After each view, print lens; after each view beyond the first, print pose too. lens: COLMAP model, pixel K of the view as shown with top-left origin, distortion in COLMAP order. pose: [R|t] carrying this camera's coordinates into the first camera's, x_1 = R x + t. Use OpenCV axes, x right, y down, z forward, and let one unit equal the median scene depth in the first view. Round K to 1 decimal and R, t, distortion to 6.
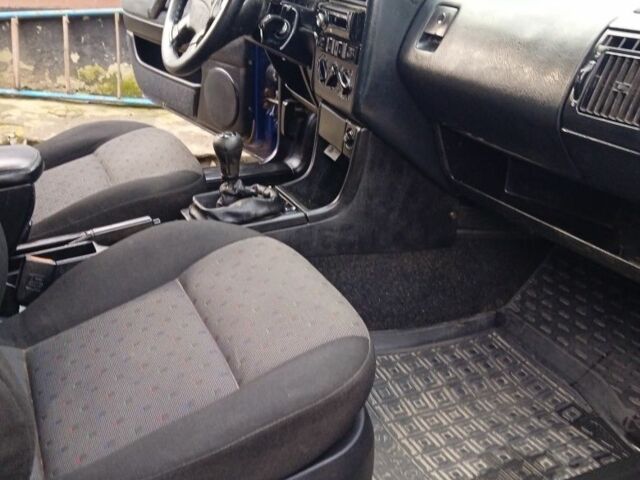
lens RADIAL K [[724.4, 0, 317.4], [0, 724.4, 239.7], [0, 0, 1]] dist [0.128581, -0.216162]
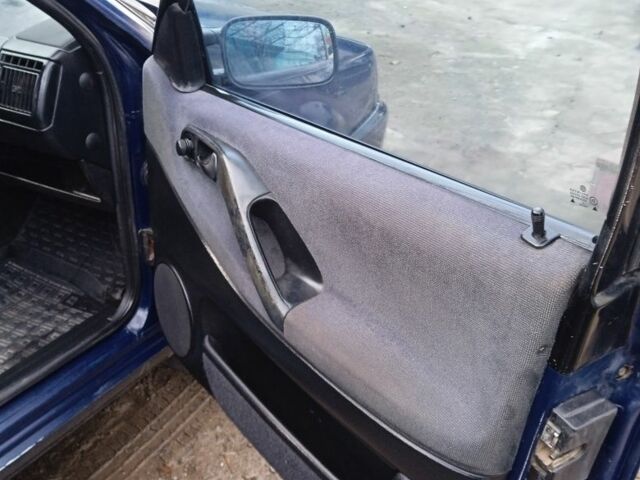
lens RADIAL K [[724.4, 0, 317.4], [0, 724.4, 239.7], [0, 0, 1]] dist [0.128581, -0.216162]
pose [[0.814857, -0.248957, 0.523477, 0.015447], [0.196788, 0.968251, 0.154158, -0.005437], [-0.545236, -0.022603, 0.837978, -0.458435]]
